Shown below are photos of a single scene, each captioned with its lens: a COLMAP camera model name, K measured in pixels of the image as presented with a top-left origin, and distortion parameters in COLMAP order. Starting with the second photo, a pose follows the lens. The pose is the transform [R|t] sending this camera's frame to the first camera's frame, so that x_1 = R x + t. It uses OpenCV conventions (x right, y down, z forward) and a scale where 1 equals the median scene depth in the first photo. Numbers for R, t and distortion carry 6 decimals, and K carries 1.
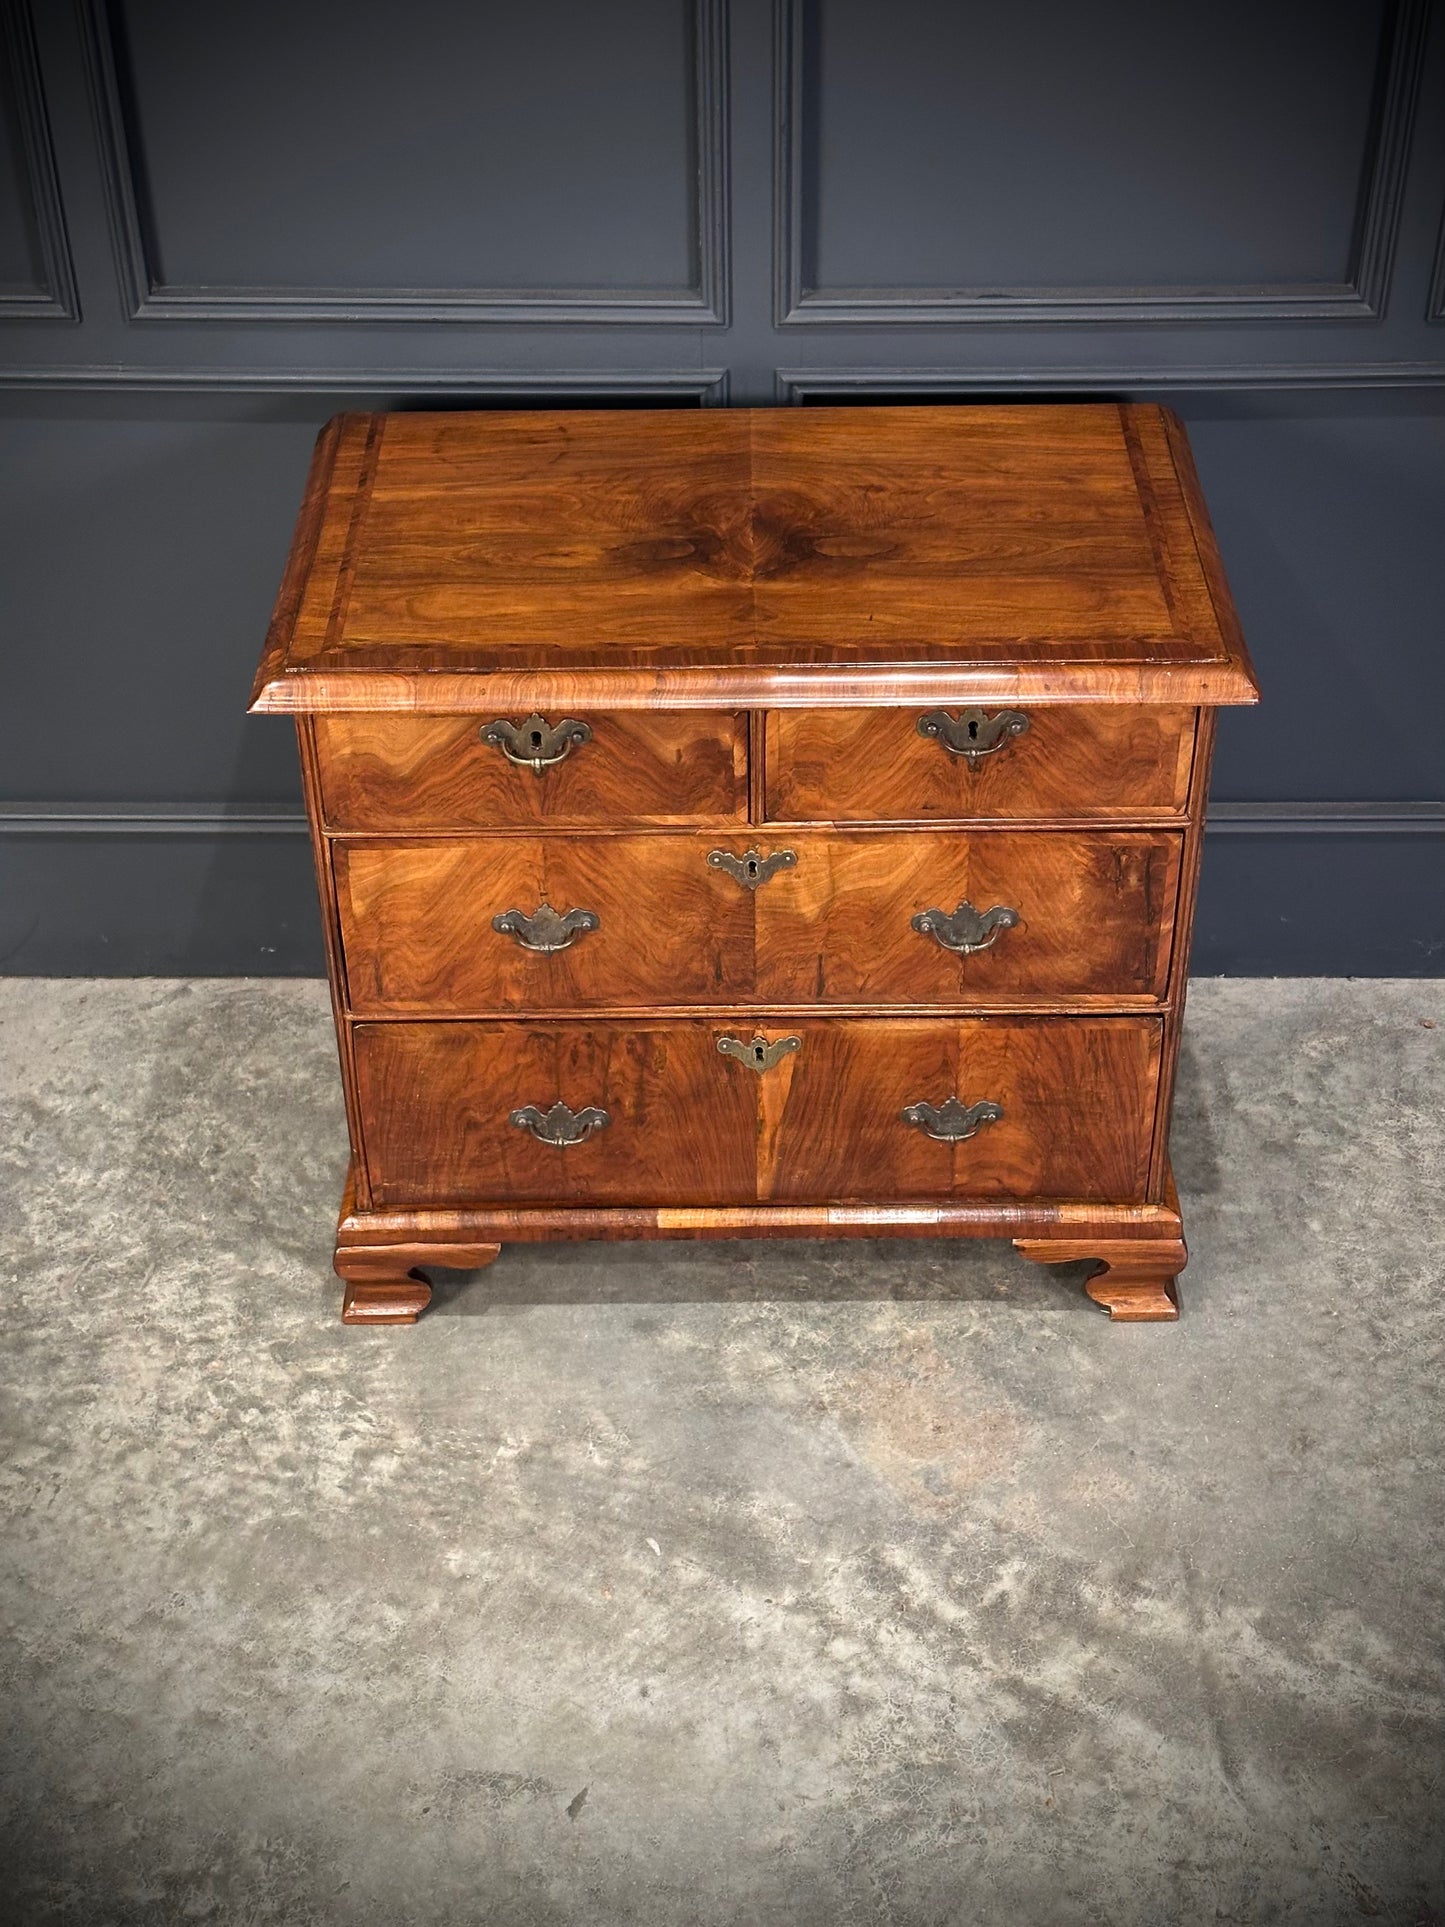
lens RADIAL K [[2694.0, 0, 745.4], [0, 2694.0, 960.2], [0, 0, 1]] dist [0.116822, 0.000000]
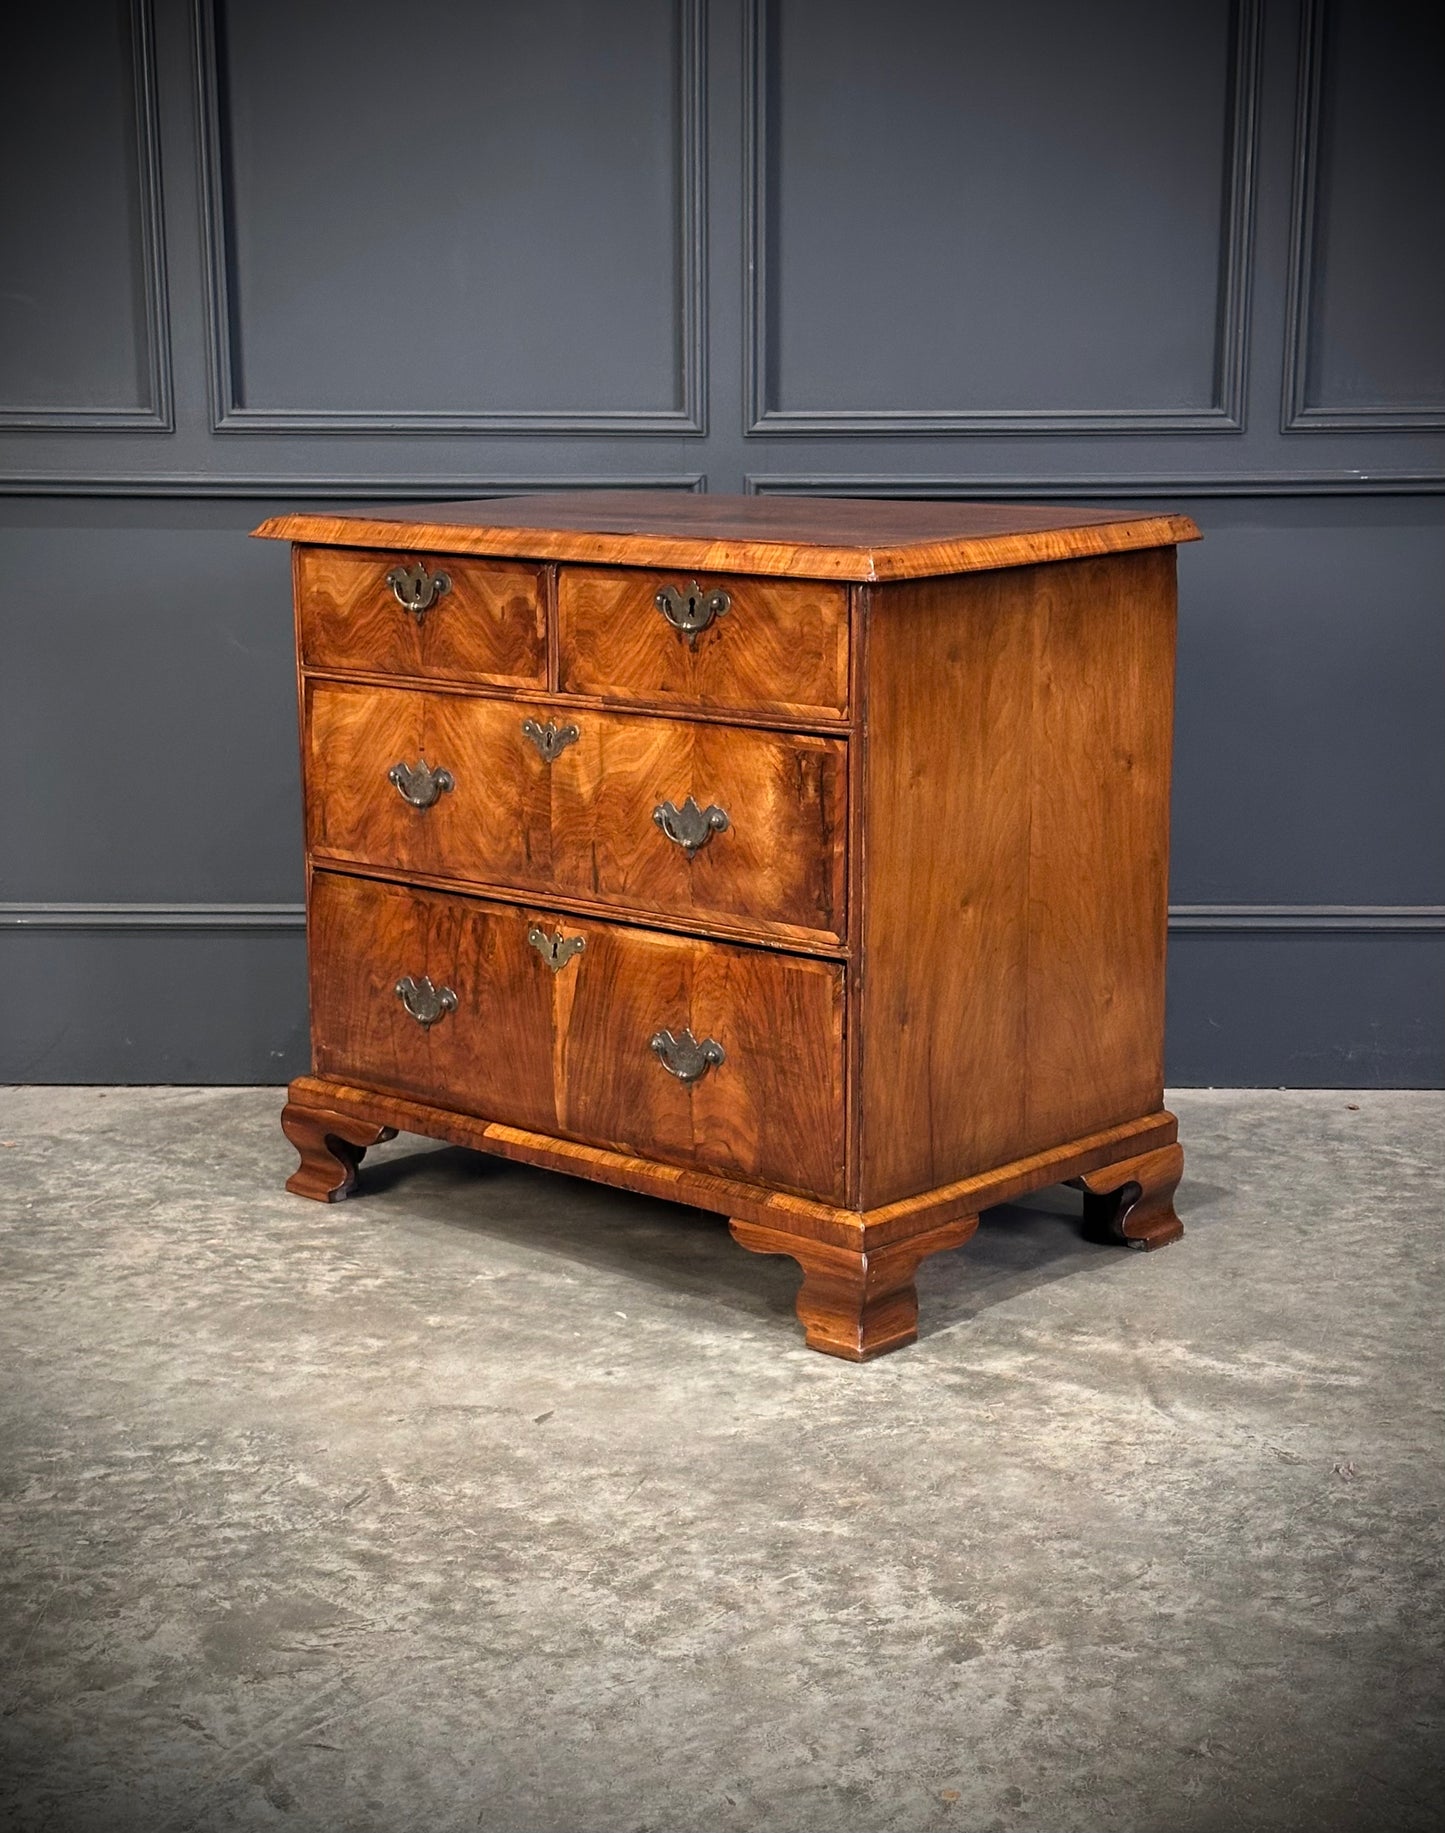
lens RADIAL K [[2883.3, 0, 724.7], [0, 2883.3, 969.8], [0, 0, 1]] dist [0.135420, 0.000000]
pose [[0.999945, 0.005414, -0.008958, 0.016133], [-0.008625, 0.911093, -0.412111, 0.554316], [0.005930, 0.412166, 0.911090, -0.086994]]
